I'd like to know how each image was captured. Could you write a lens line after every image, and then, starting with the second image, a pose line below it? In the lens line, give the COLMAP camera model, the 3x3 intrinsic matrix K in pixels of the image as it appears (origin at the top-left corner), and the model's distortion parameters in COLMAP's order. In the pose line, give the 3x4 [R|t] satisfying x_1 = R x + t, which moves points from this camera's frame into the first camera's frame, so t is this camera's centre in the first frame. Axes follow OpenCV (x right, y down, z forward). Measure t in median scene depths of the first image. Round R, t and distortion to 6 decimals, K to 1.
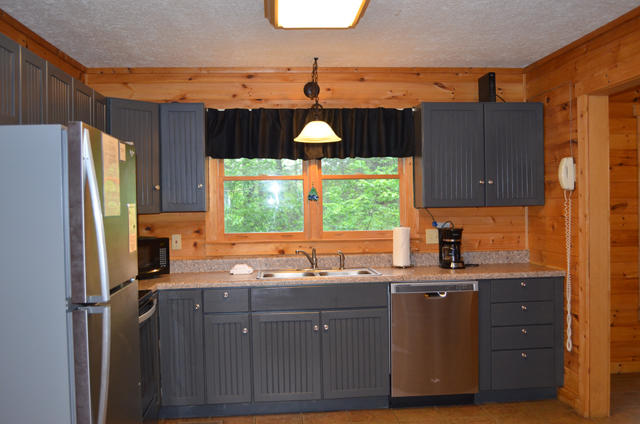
lens RADIAL K [[628.0, 0, 320.4], [0, 628.0, 212.7], [0, 0, 1]] dist [-0.047092, 0.000000]
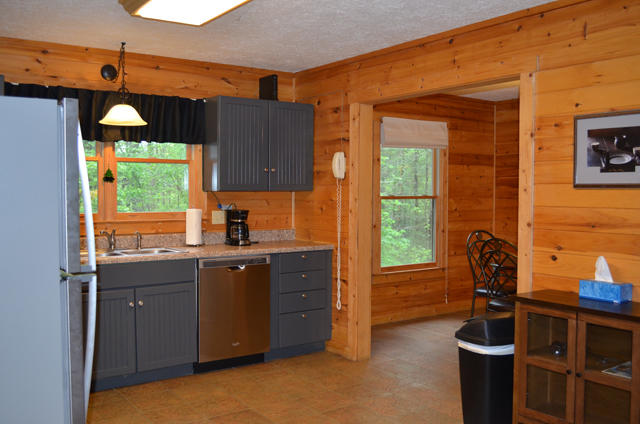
lens RADIAL K [[628.0, 0, 319.5], [0, 628.0, 212.2], [0, 0, 1]] dist [-0.047092, 0.000000]
pose [[0.864231, 0.002467, 0.503090, -0.240613], [-0.012508, 0.999784, 0.016585, 0.008949], [-0.502940, -0.020626, 0.864075, -0.046381]]
